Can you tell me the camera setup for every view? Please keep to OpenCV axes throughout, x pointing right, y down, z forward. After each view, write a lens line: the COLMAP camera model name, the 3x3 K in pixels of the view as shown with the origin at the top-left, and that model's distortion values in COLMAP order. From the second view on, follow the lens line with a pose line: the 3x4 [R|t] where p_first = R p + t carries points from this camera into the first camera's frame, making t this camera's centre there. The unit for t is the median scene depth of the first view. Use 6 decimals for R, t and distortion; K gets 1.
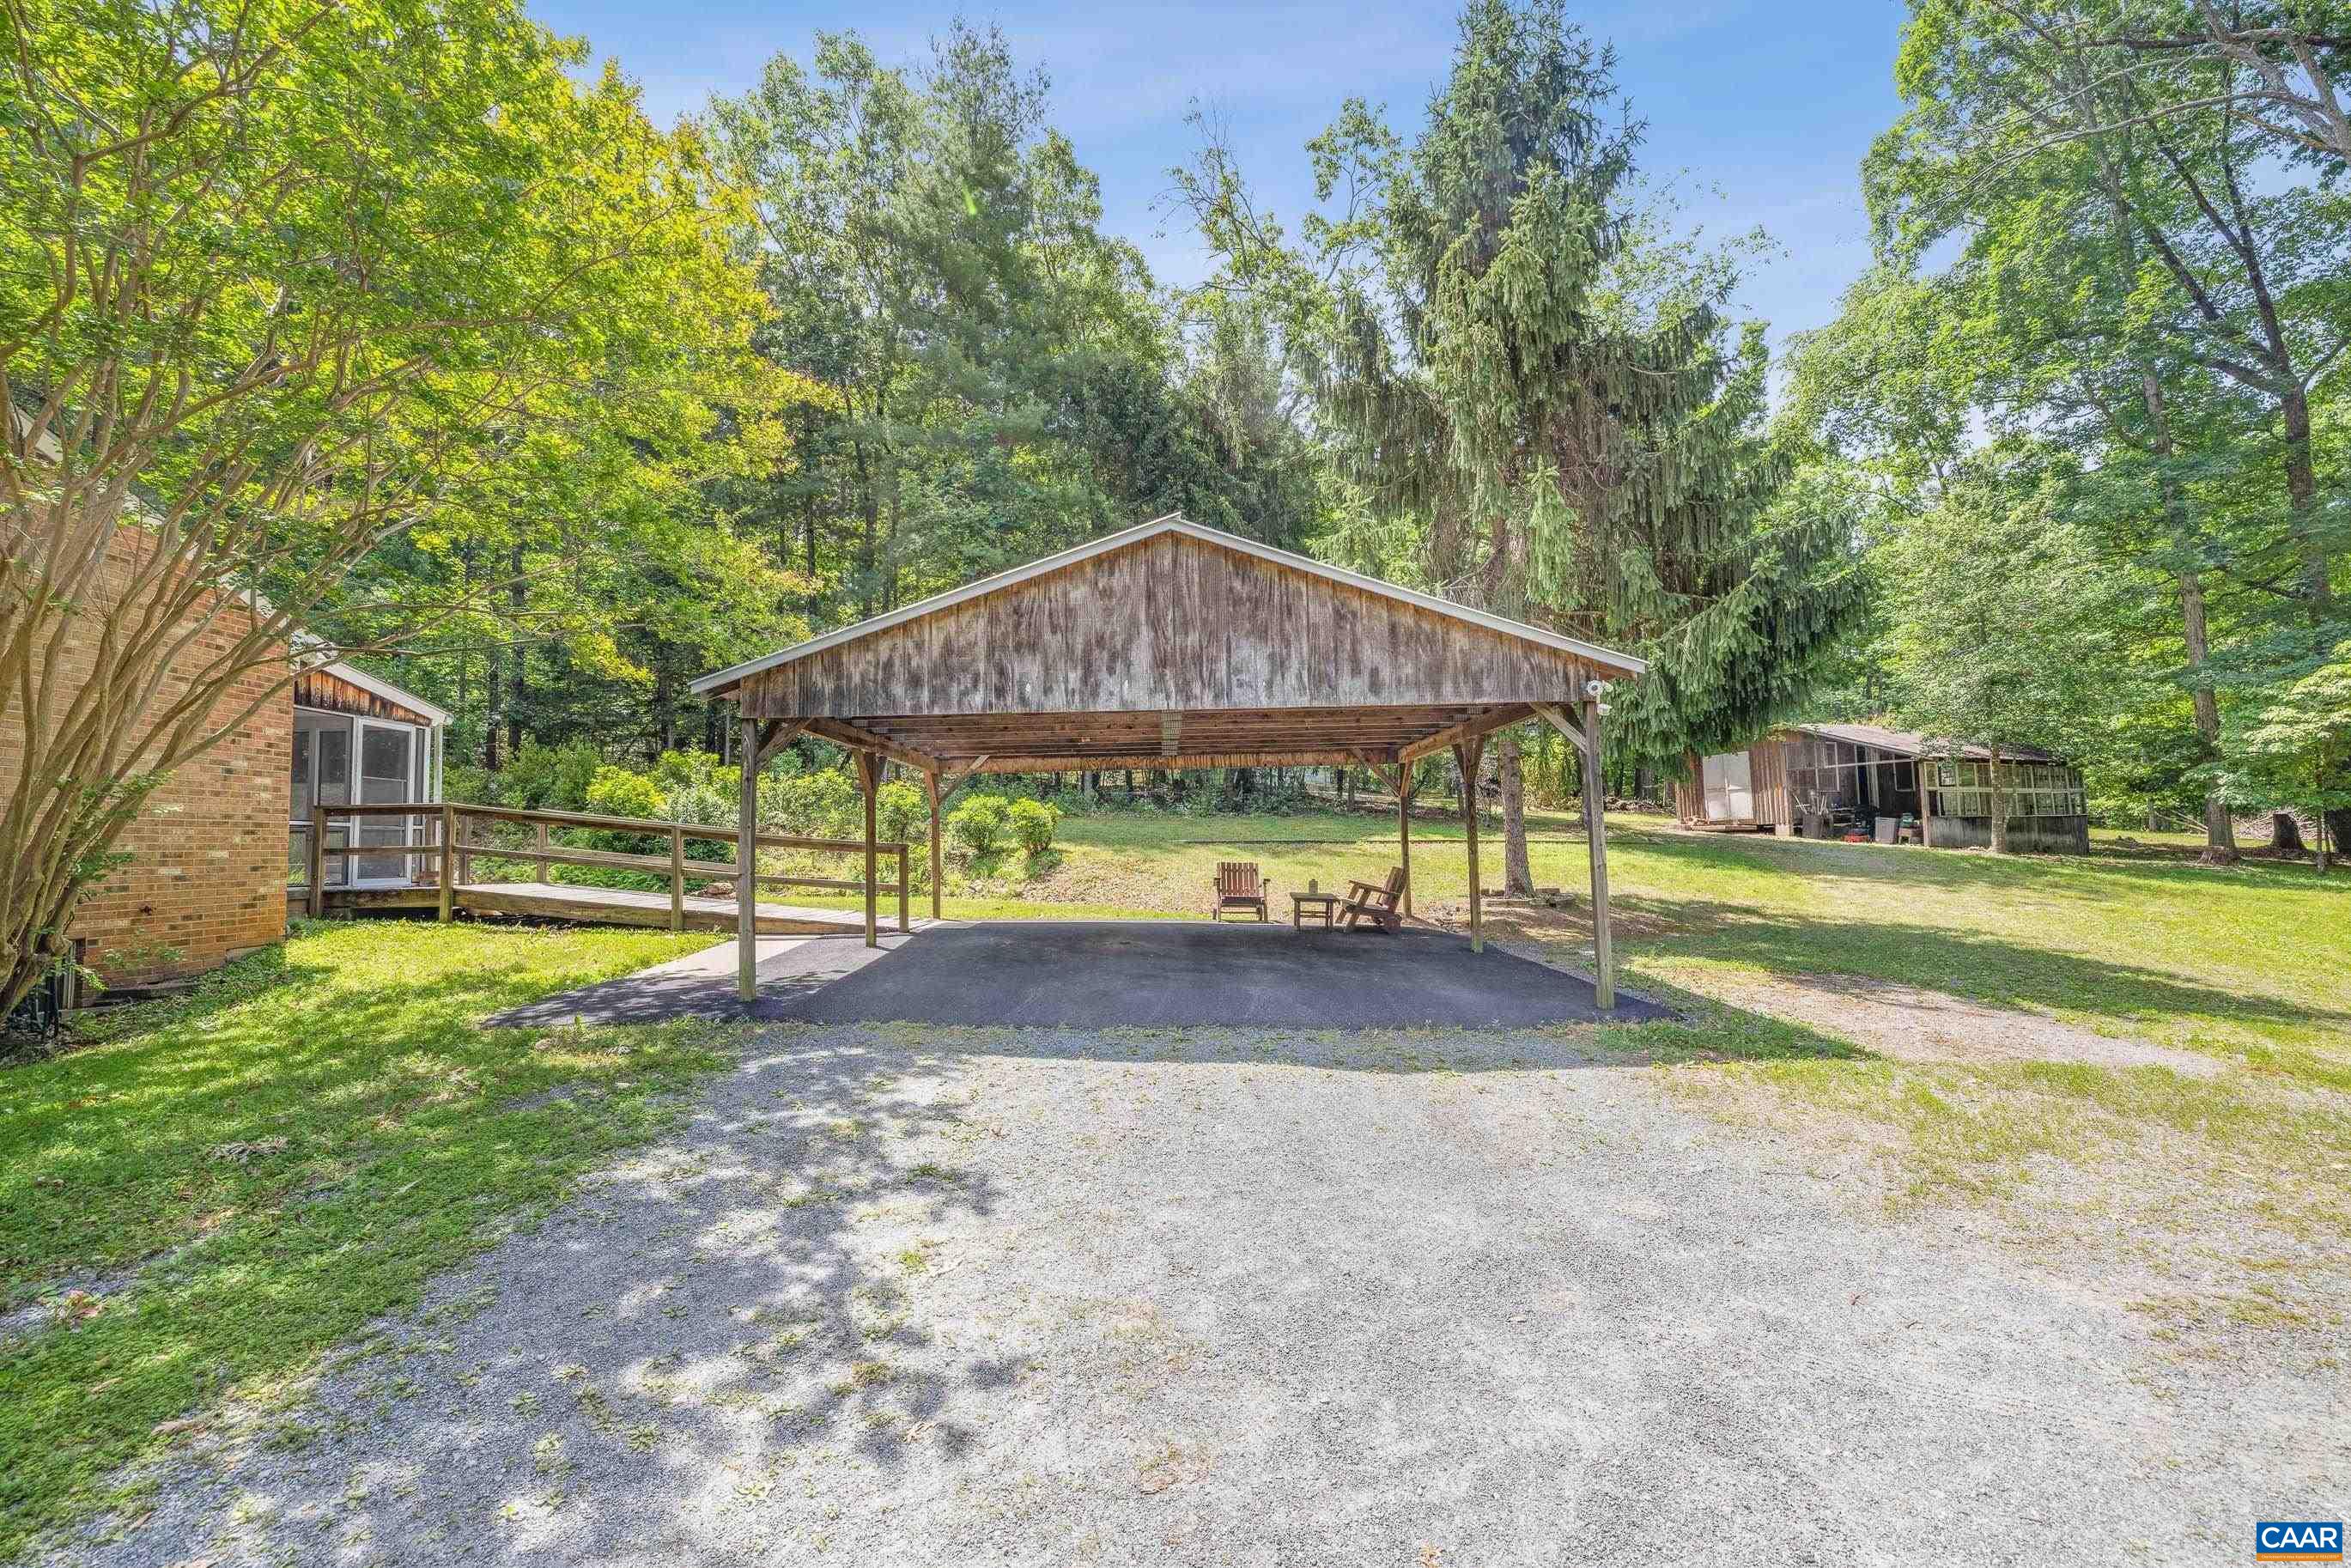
lens RADIAL K [[995.3, 0, 1166.3], [0, 995.3, 780.7], [0, 0, 1]] dist [0.003949, -0.000853]
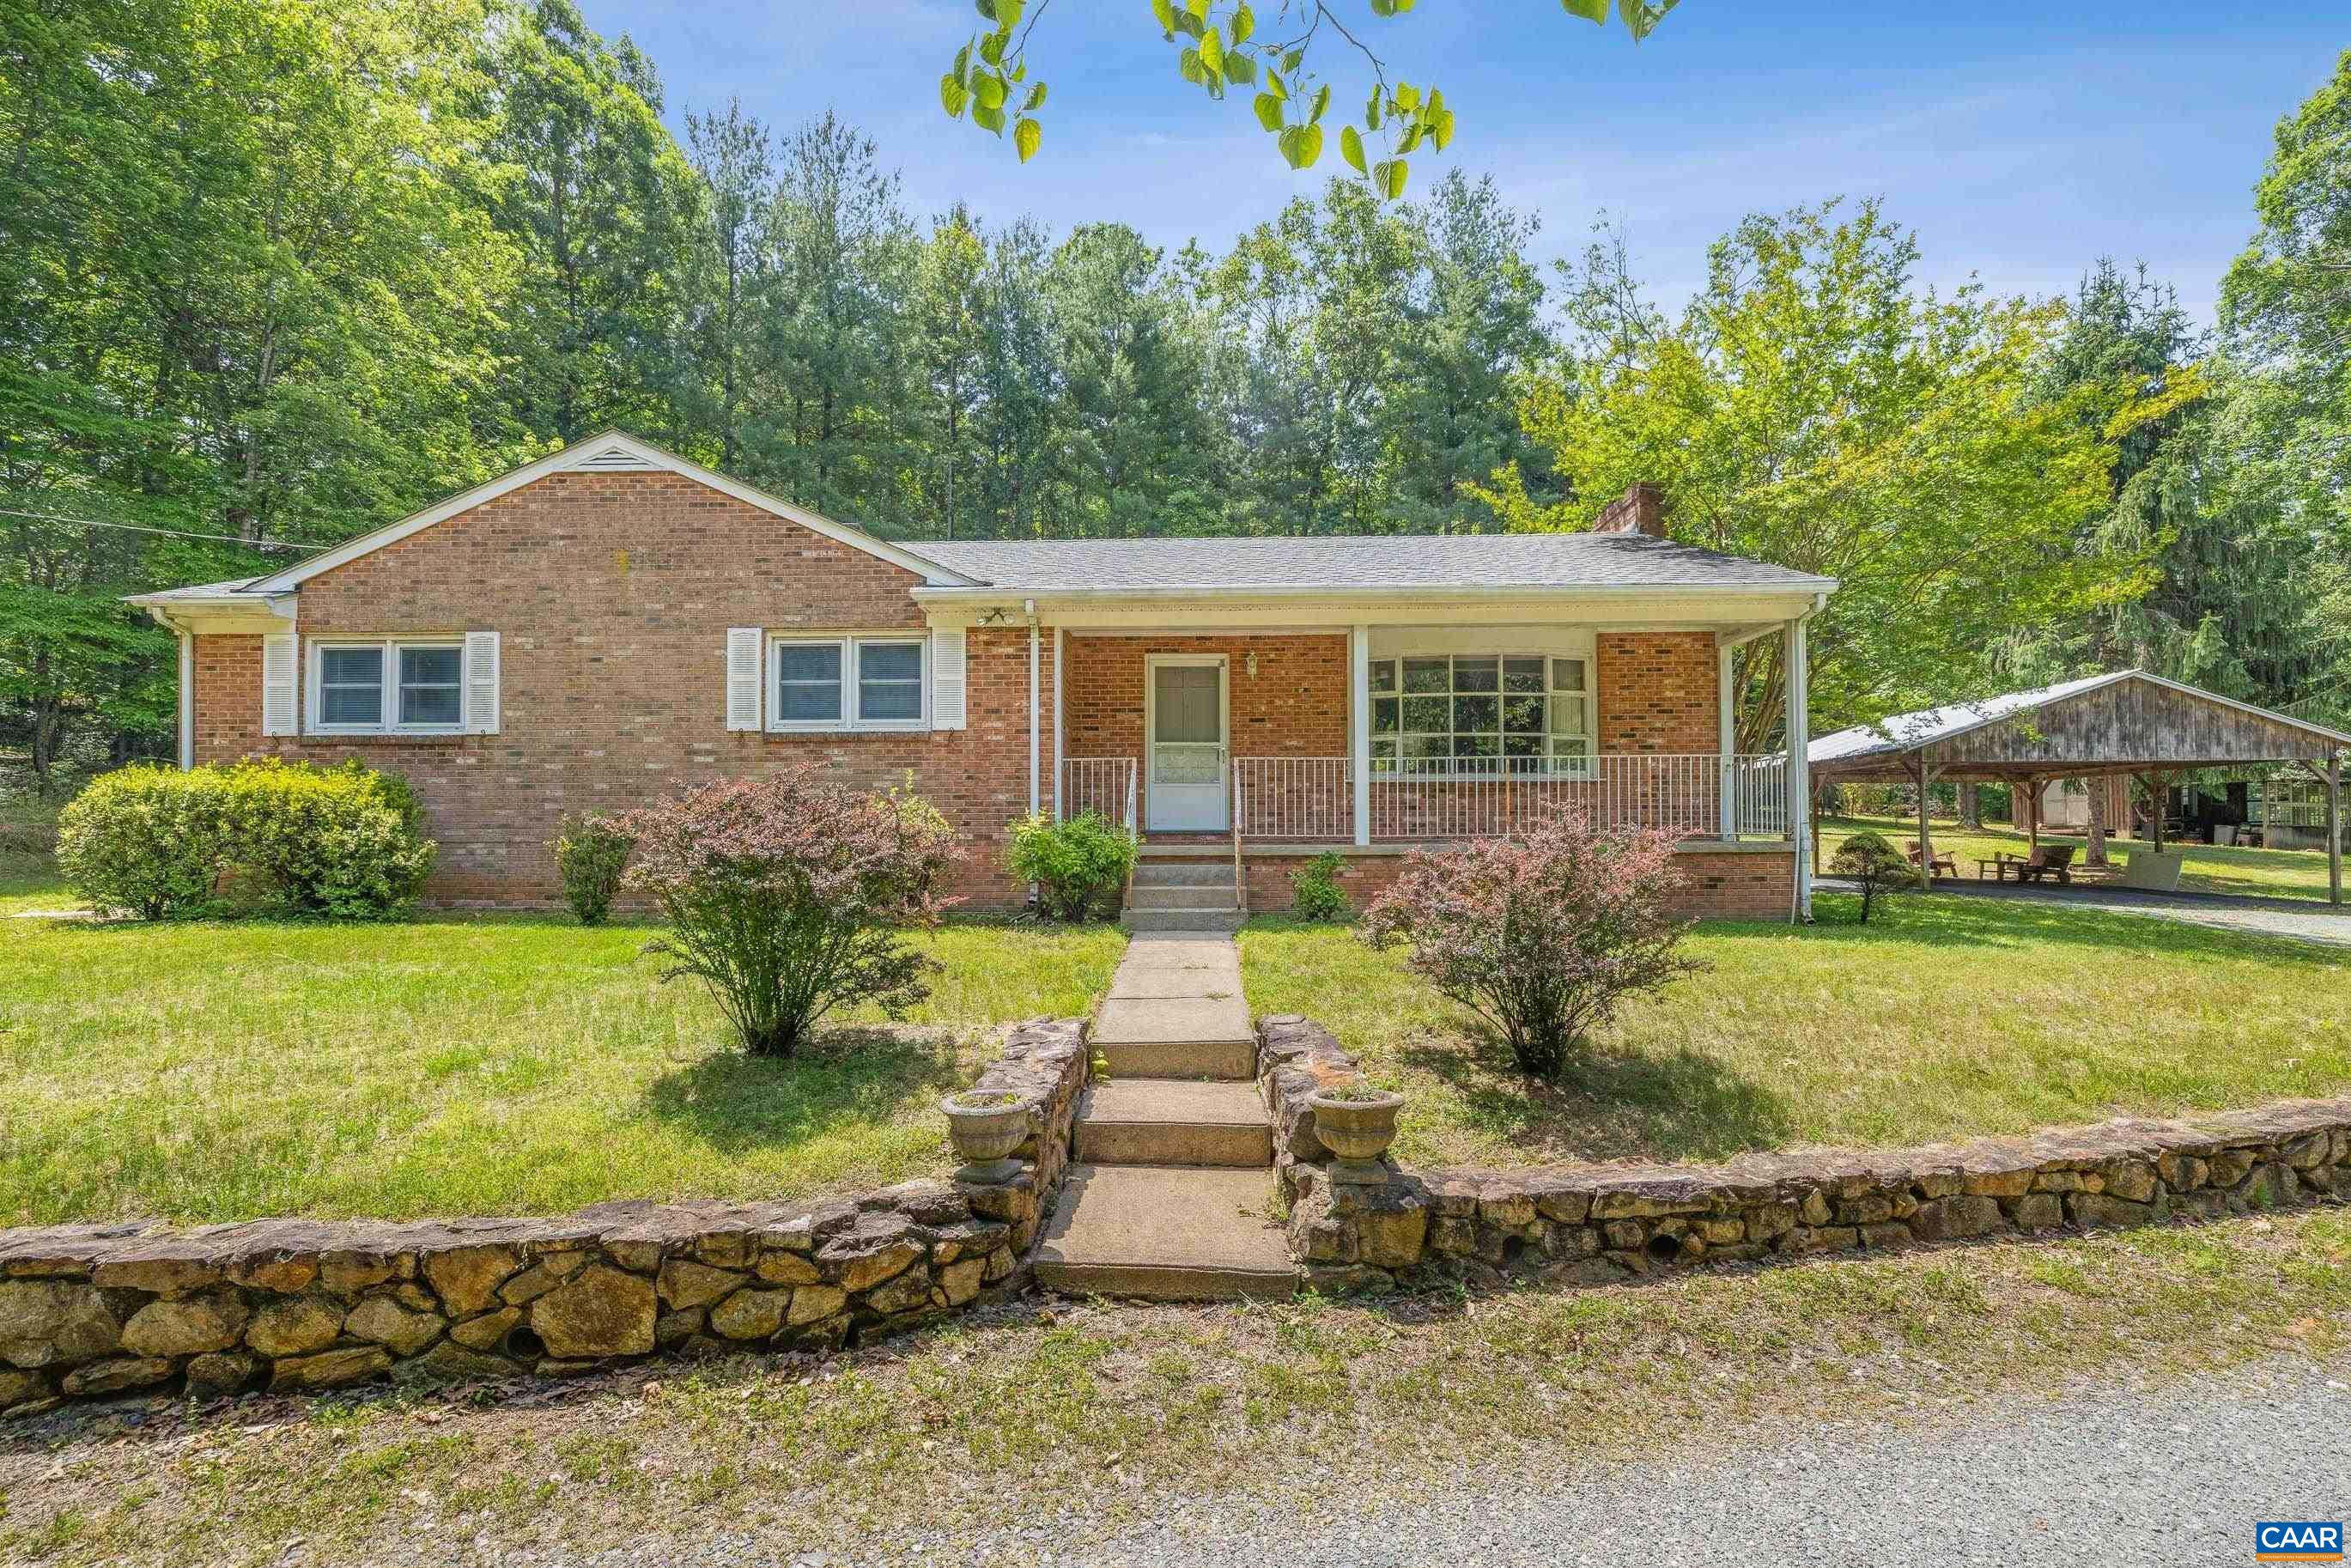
lens RADIAL K [[995.3, 0, 1156.9], [0, 995.3, 820.0], [0, 0, 1]] dist [0.003949, -0.000853]
pose [[0.996016, 0.022707, -0.086230, -0.766004], [-0.018817, 0.998780, 0.045659, -0.000816], [0.087161, -0.043854, 0.995228, -0.538495]]
